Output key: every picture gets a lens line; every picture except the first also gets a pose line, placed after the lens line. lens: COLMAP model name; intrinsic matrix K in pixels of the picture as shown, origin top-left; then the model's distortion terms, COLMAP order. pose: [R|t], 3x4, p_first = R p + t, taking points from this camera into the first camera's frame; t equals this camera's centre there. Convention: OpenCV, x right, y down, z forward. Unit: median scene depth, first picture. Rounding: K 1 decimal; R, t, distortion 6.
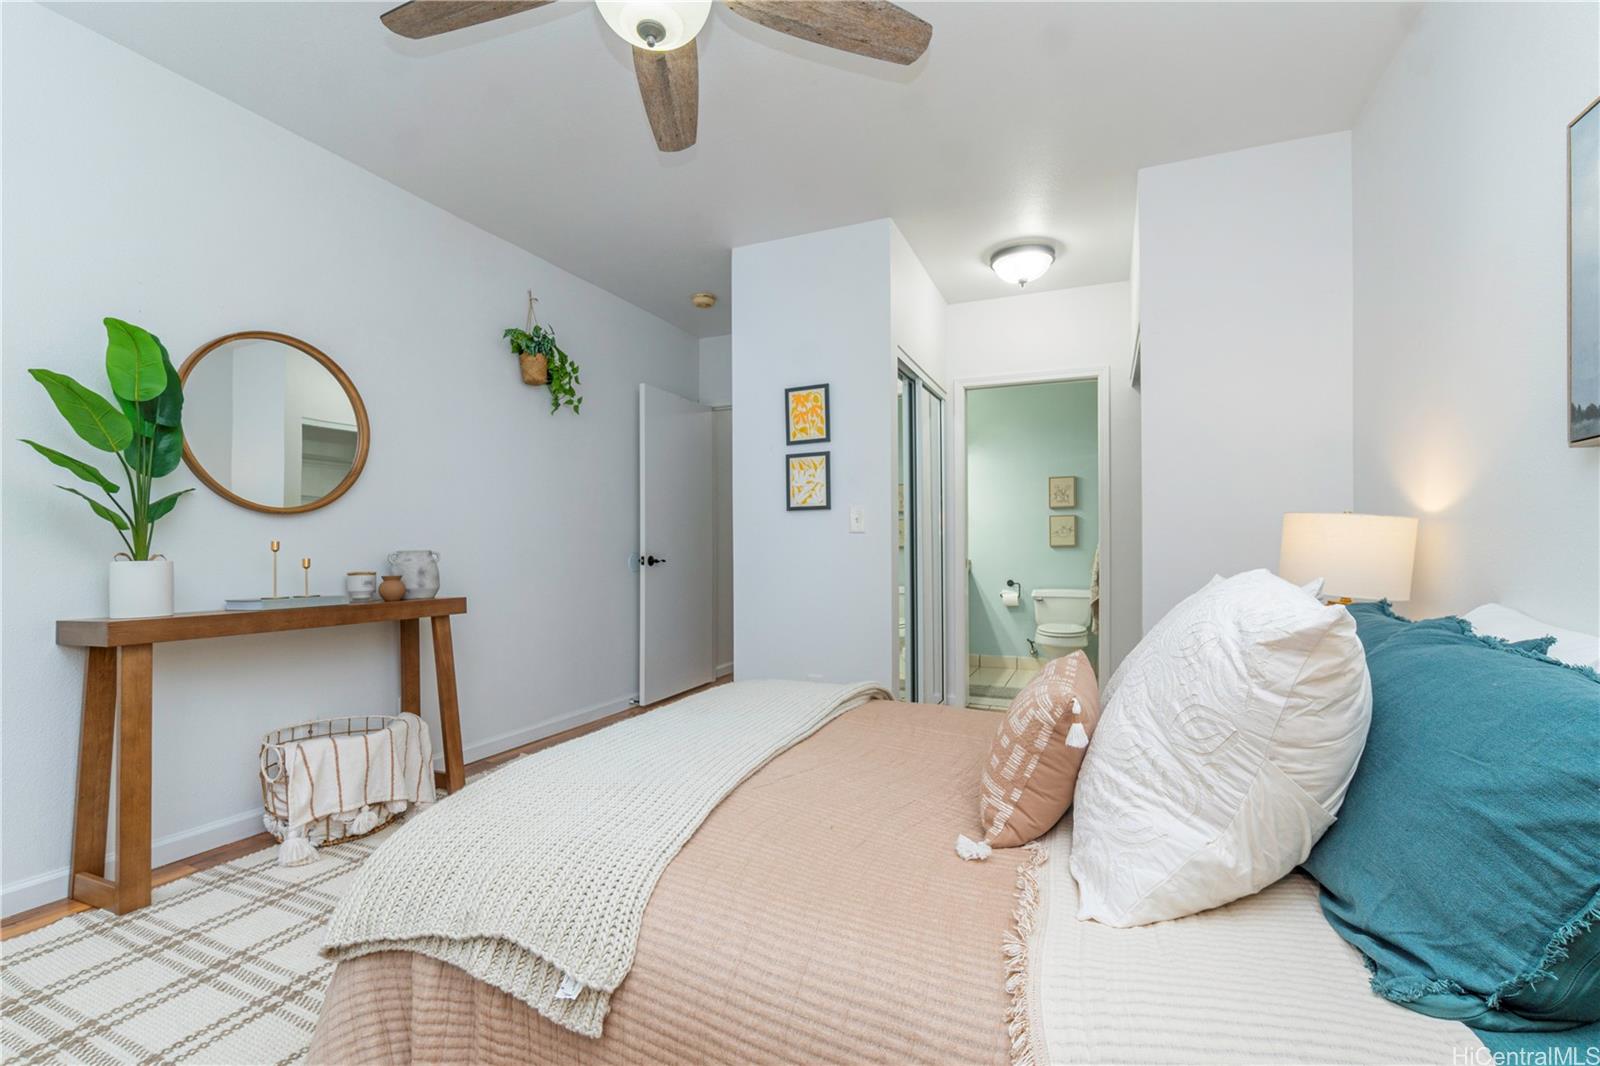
lens RADIAL K [[693.0, 0, 790.0], [0, 693.0, 535.8], [0, 0, 1]] dist [-0.001435, 0.000428]
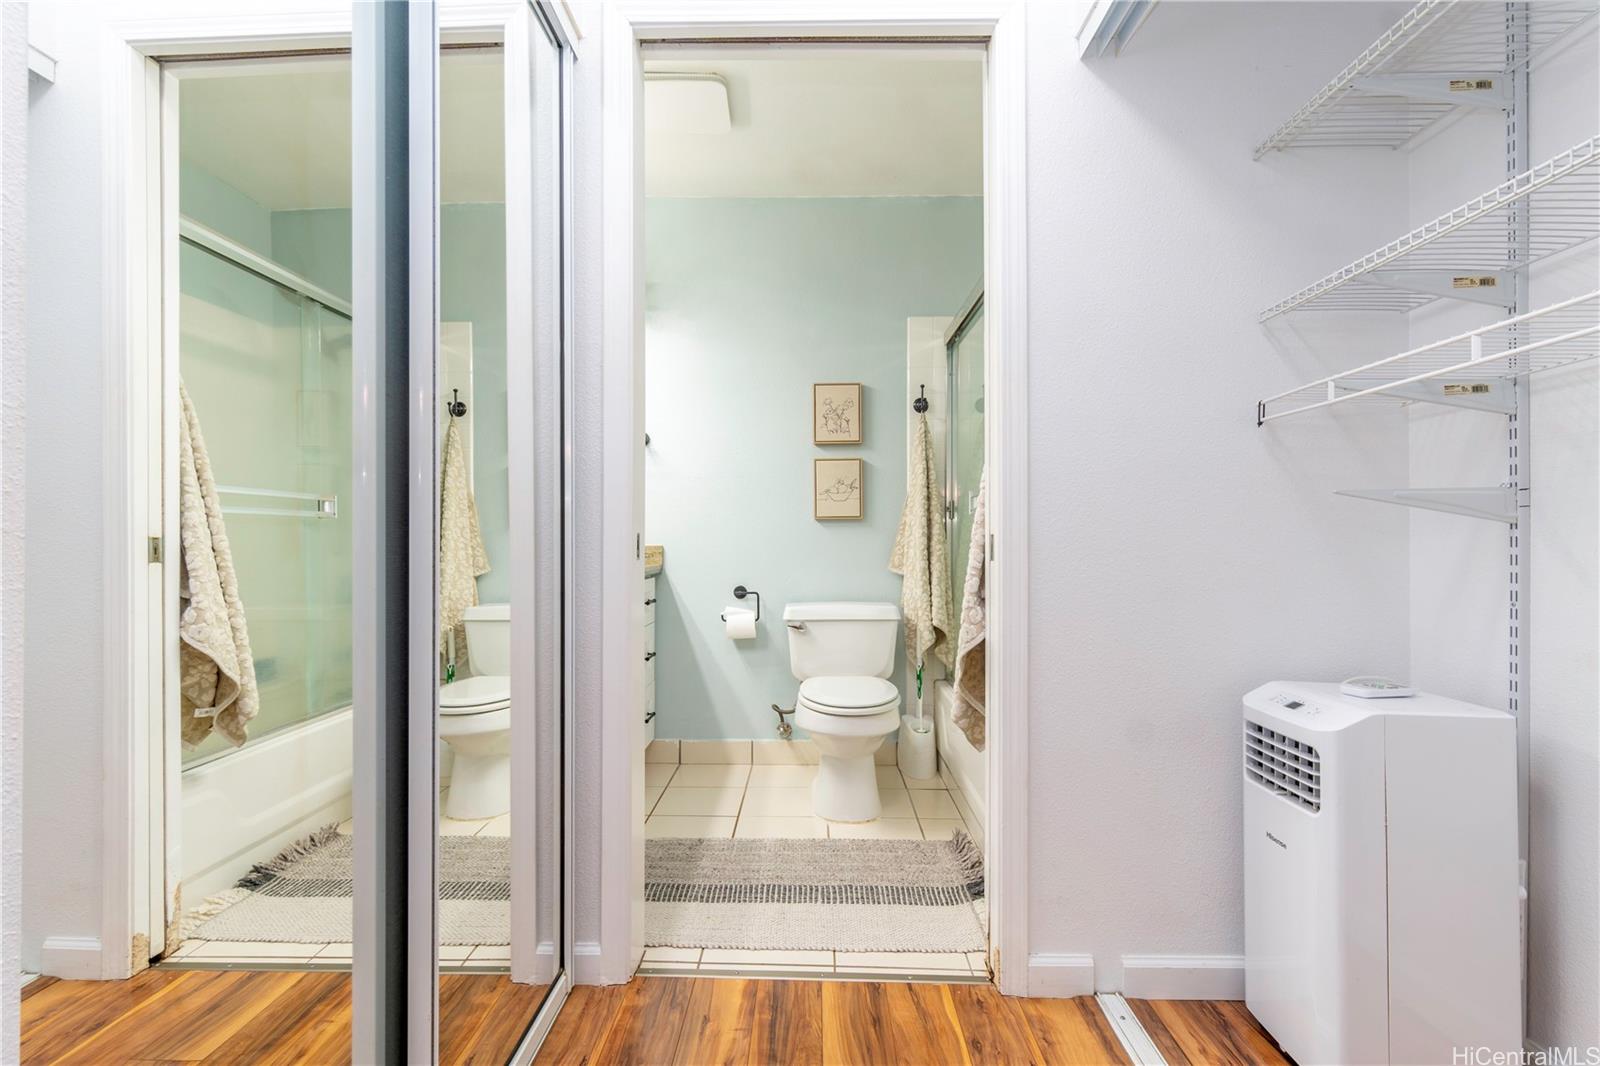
lens RADIAL K [[776.8, 0, 800.0], [0, 776.8, 533.0], [0, 0, 1]] dist [-0.000356, 0.000354]
pose [[0.917764, 0.002168, 0.397120, 0.137774], [-0.004282, 0.999981, 0.004436, 0.023317], [-0.397103, -0.005772, 0.917756, 0.478760]]
